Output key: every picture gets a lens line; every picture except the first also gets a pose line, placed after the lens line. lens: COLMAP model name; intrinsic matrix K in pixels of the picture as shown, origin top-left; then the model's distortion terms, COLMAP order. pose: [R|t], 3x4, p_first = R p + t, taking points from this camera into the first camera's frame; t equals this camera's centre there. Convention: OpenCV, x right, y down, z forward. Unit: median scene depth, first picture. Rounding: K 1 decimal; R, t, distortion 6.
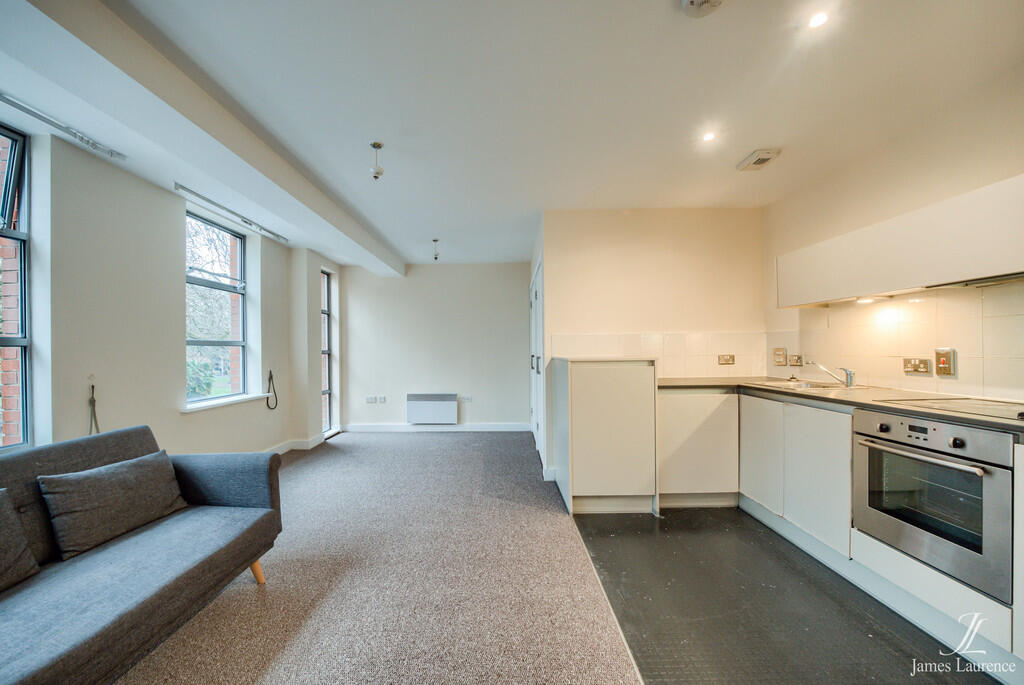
lens RADIAL K [[366.8, 0, 497.6], [0, 366.8, 350.9], [0, 0, 1]] dist [-0.018924, -0.000133]
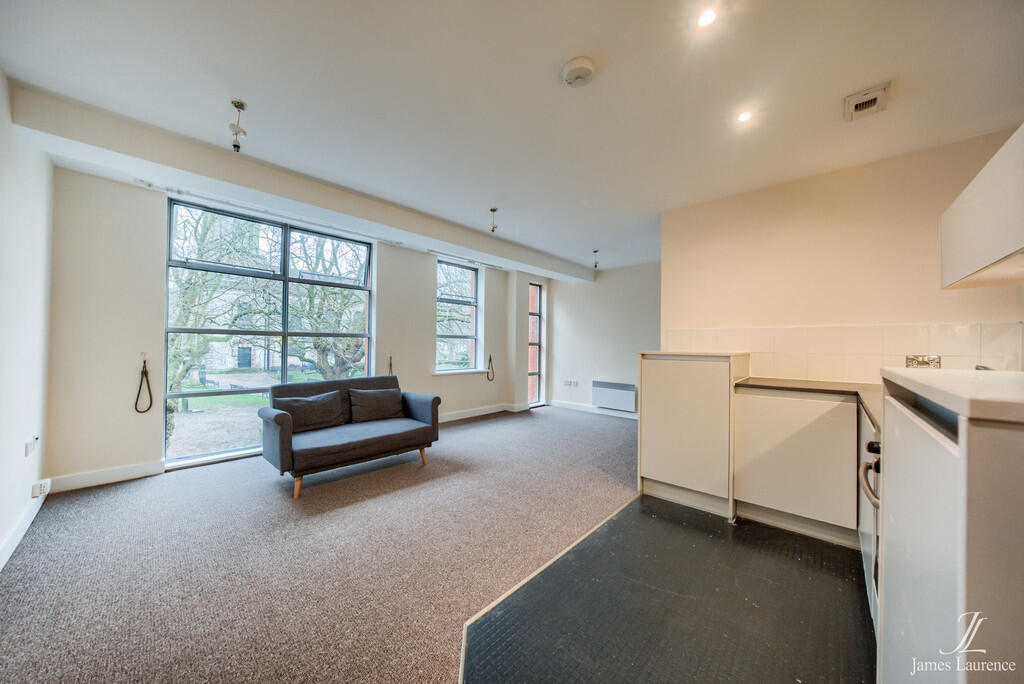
lens RADIAL K [[350.7, 0, 512.0], [0, 350.7, 342.0], [0, 0, 1]] dist [-0.000392, -0.000064]
pose [[0.751447, 0.013030, -0.659665, 0.600429], [-0.020337, 0.999787, -0.003419, 0.003858], [0.659480, 0.015984, 0.751552, -0.056330]]
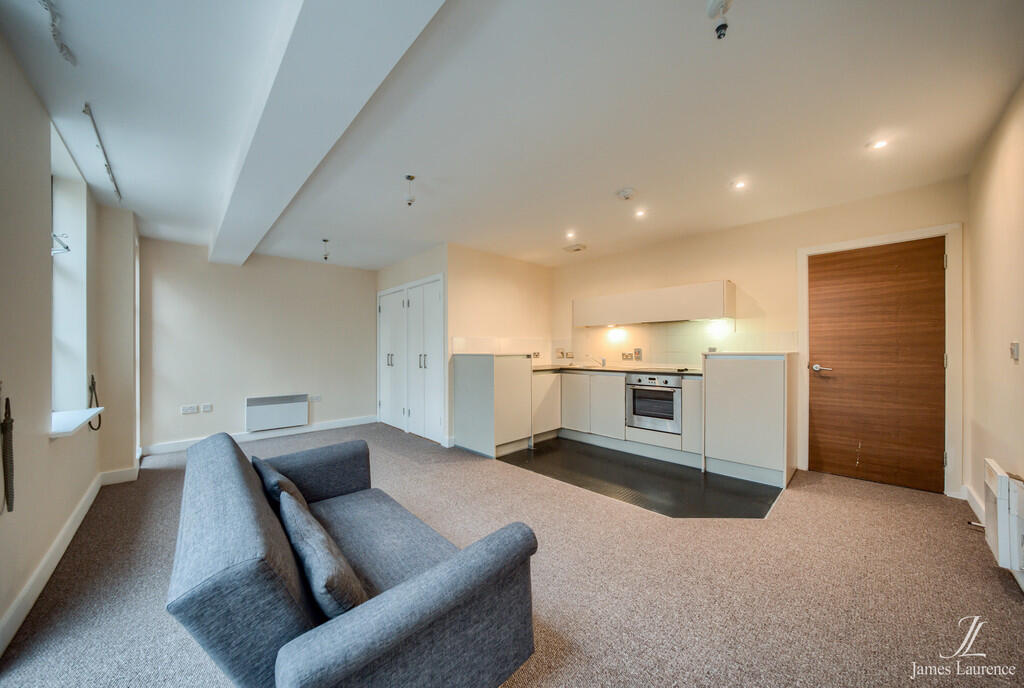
lens RADIAL K [[345.2, 0, 489.7], [0, 345.2, 352.5], [0, 0, 1]] dist [0.000427, -0.000026]
pose [[0.731770, -0.001224, 0.681550, -0.762313], [0.001259, 0.999999, 0.000444, 0.013572], [-0.681550, 0.000533, 0.731771, -0.016642]]
